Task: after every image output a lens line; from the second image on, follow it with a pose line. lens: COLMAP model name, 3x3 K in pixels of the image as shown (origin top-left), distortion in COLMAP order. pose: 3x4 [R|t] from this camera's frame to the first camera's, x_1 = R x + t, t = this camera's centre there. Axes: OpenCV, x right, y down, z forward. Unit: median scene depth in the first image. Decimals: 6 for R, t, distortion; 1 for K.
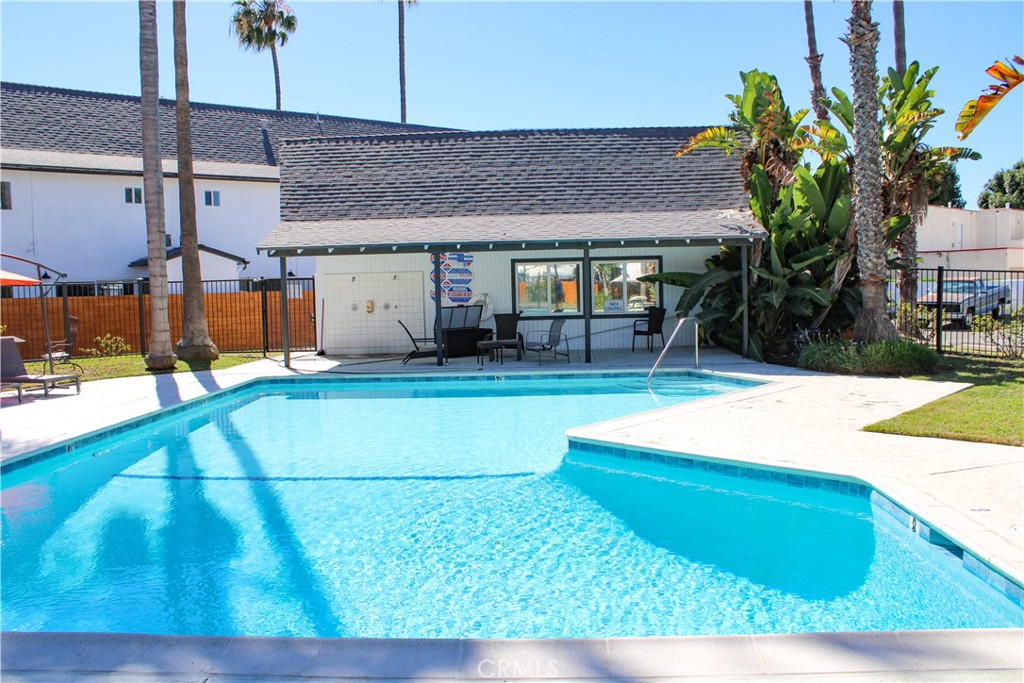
lens RADIAL K [[874.9, 0, 511.5], [0, 874.9, 340.9], [0, 0, 1]] dist [-0.137948, 0.106397]
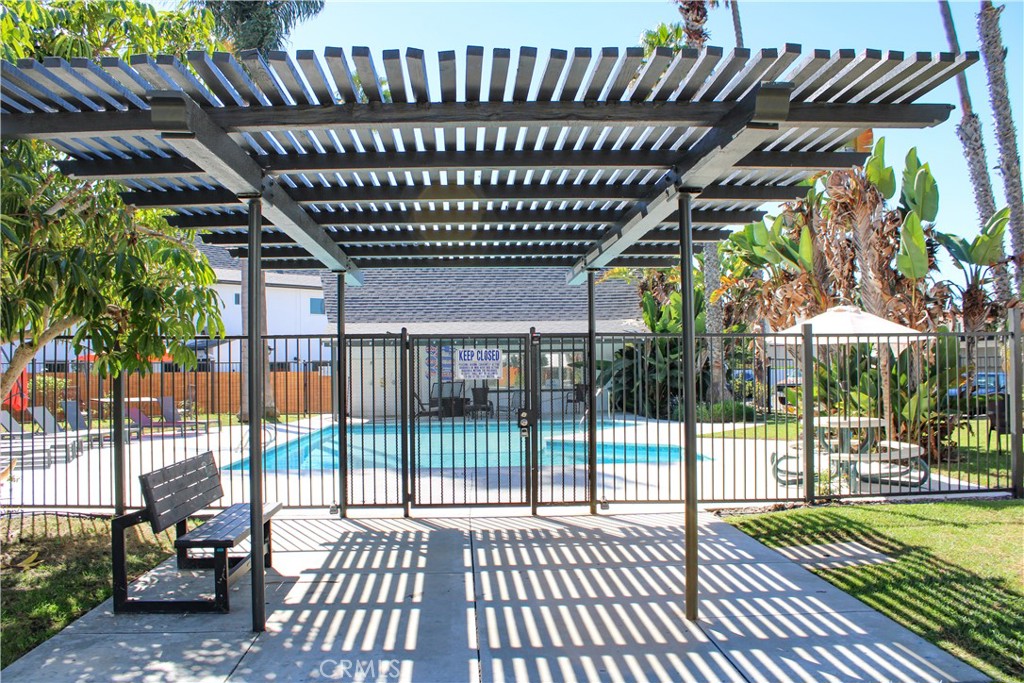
lens RADIAL K [[874.9, 0, 511.6], [0, 874.9, 344.1], [0, 0, 1]] dist [-0.137948, 0.106397]
pose [[0.994833, 0.012114, 0.100797, -0.114000], [-0.002055, 0.995055, -0.099309, 0.046624], [-0.101501, 0.098589, 0.989938, -0.516262]]
